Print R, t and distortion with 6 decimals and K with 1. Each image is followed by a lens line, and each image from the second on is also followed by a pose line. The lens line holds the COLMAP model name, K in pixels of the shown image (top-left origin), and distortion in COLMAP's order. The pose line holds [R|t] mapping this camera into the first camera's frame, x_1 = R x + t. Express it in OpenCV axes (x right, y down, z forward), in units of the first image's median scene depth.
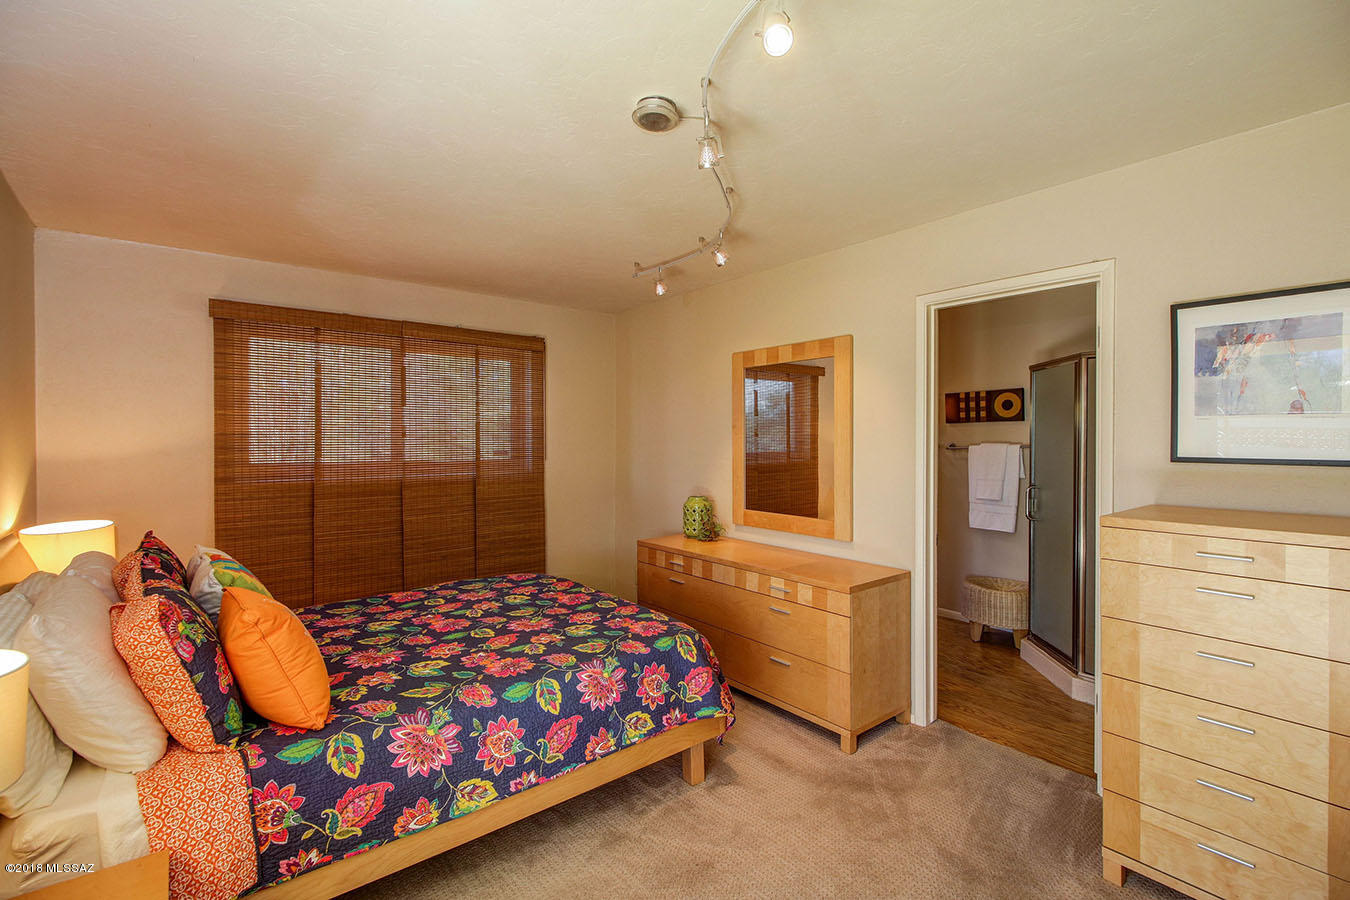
lens RADIAL K [[617.6, 0, 674.2], [0, 617.6, 442.5], [0, 0, 1]] dist [0.026171, -0.014022]
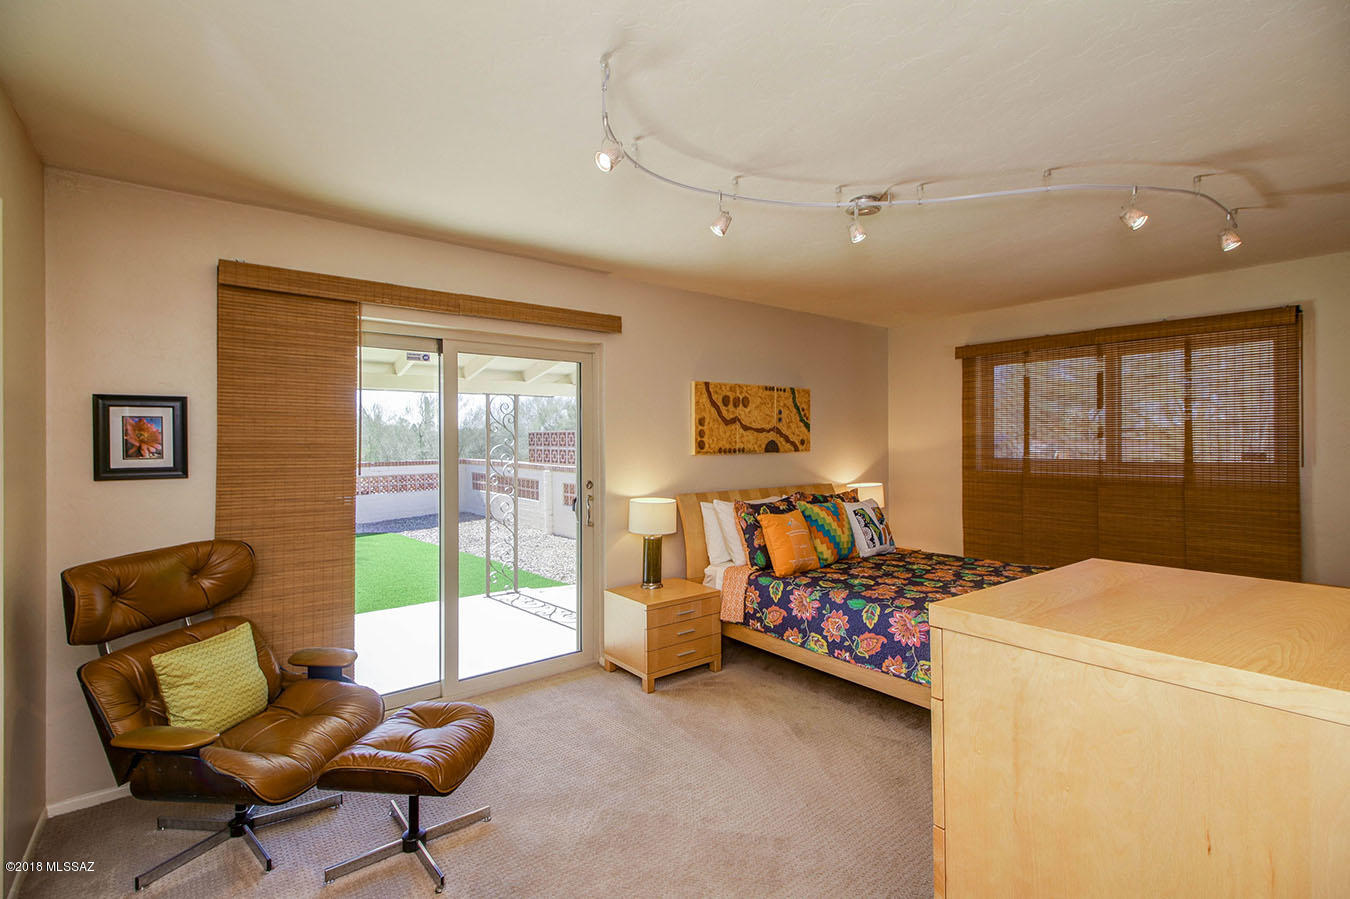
lens RADIAL K [[617.6, 0, 674.2], [0, 617.6, 442.0], [0, 0, 1]] dist [0.026171, -0.014022]
pose [[-0.015557, -0.000042, -0.999879, 1.267069], [-0.001536, 0.999999, -0.000018, 0.000450], [0.999878, 0.001536, -0.015557, 0.555465]]
